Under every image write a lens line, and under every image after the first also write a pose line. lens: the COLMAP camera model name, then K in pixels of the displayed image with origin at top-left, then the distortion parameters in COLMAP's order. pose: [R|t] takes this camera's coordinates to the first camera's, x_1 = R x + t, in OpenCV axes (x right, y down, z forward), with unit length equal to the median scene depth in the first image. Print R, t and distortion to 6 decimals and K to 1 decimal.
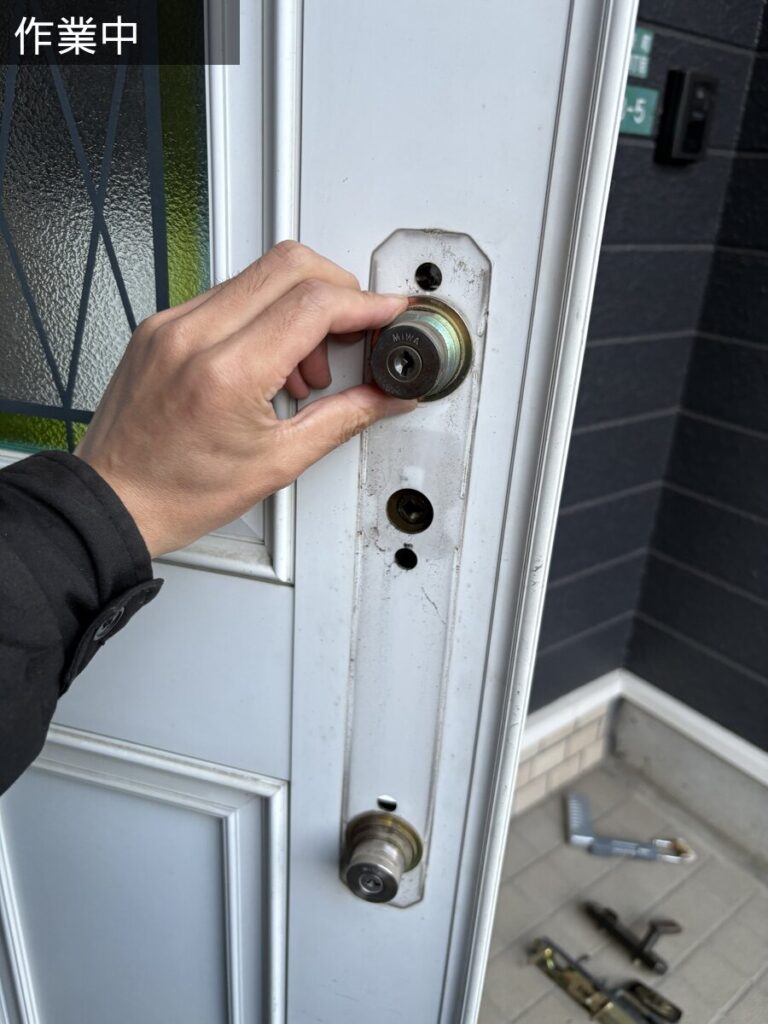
lens RADIAL K [[773.8, 0, 384.0], [0, 773.8, 512.0], [0, 0, 1]] dist [-0.000763, -0.013589]
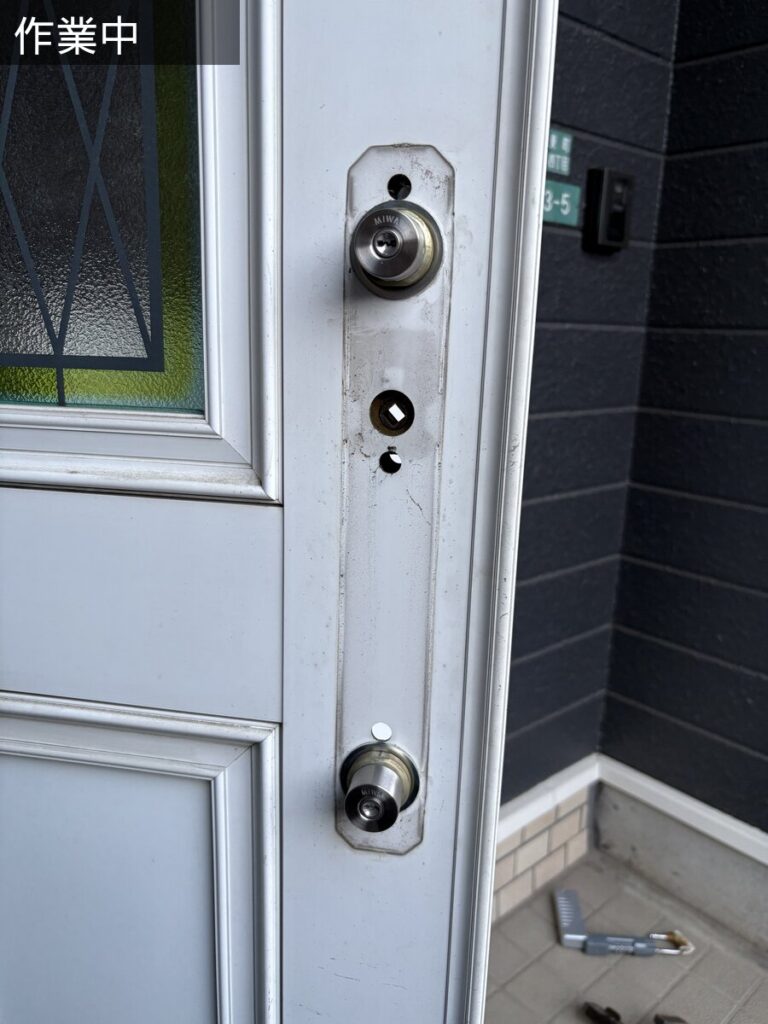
lens RADIAL K [[786.4, 0, 384.0], [0, 786.4, 512.0], [0, 0, 1]] dist [0.010057, -0.008557]
pose [[0.997094, -0.044753, 0.061651, -0.041042], [0.053932, 0.986229, -0.156345, 0.245726], [-0.053805, 0.159216, 0.985777, -0.040203]]
